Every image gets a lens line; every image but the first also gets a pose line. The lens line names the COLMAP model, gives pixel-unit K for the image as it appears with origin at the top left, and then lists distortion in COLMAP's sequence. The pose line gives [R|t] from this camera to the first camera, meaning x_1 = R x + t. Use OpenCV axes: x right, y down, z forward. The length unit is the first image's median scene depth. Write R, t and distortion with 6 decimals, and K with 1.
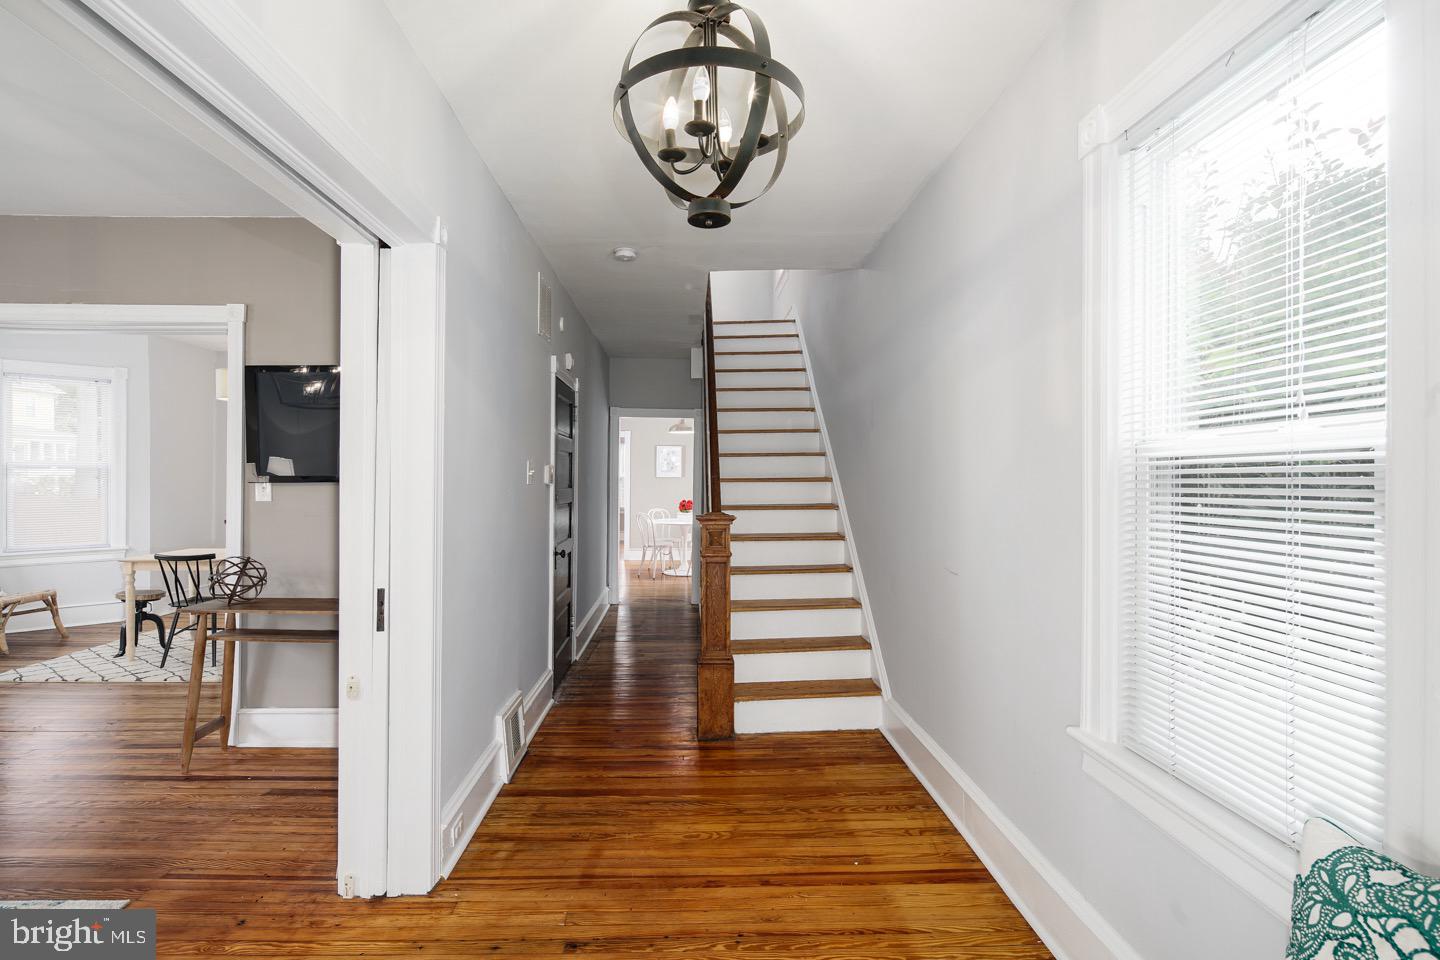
lens RADIAL K [[705.9, 0, 719.2], [0, 705.9, 470.9], [0, 0, 1]] dist [-0.002686, -0.001370]
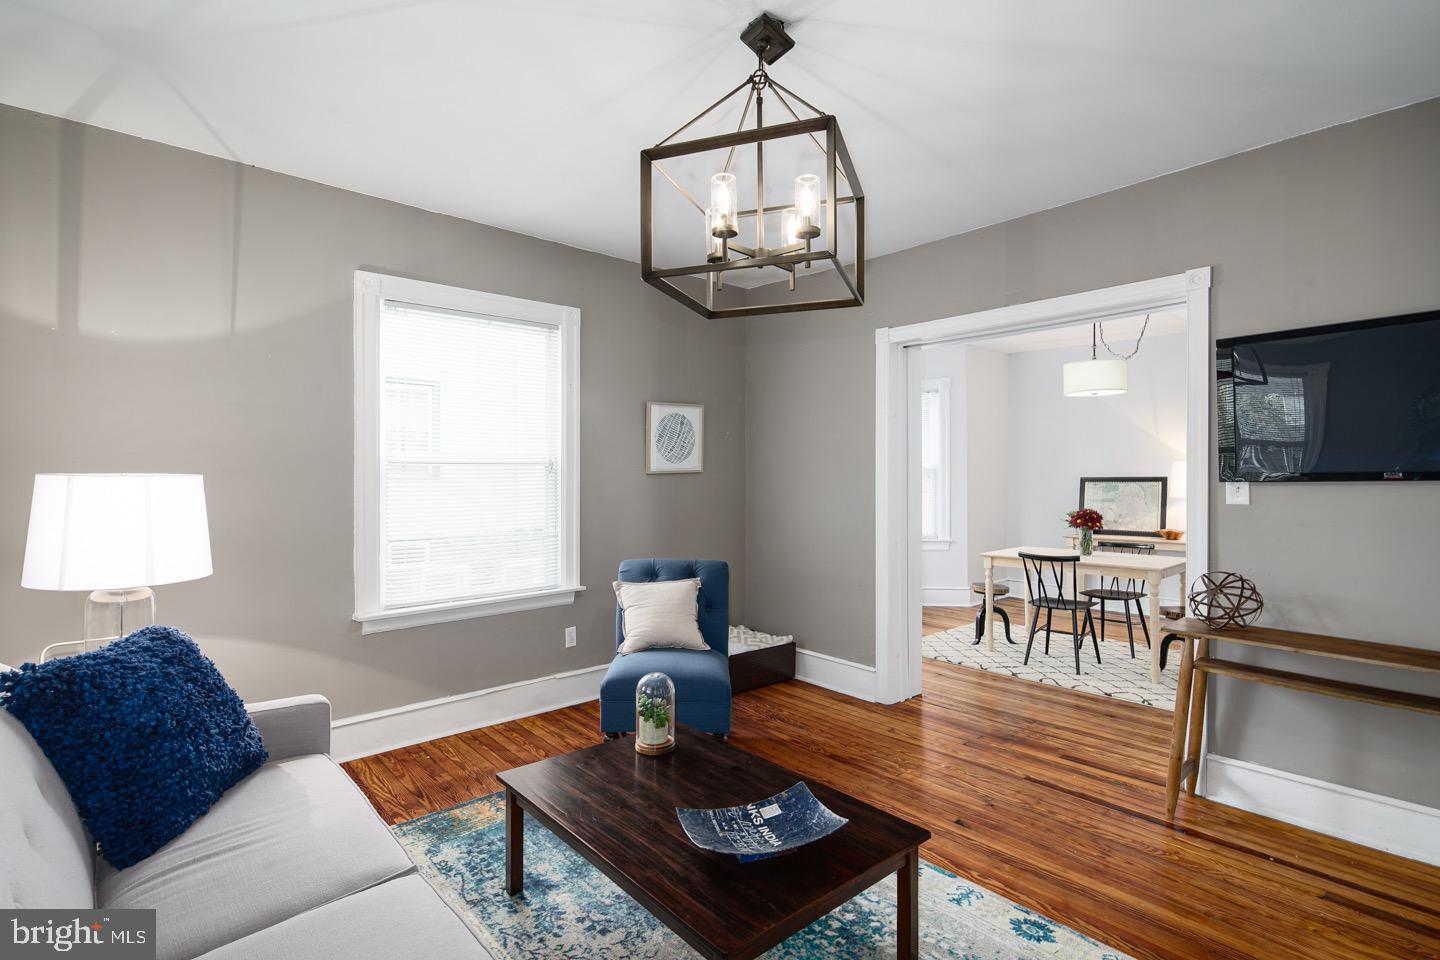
lens RADIAL K [[705.9, 0, 719.2], [0, 705.9, 470.9], [0, 0, 1]] dist [-0.002686, -0.001370]
pose [[0.638702, -0.008817, -0.769404, -0.404599], [0.009445, 0.999949, -0.003618, 0.001198], [0.769396, -0.004956, 0.638753, 0.025252]]
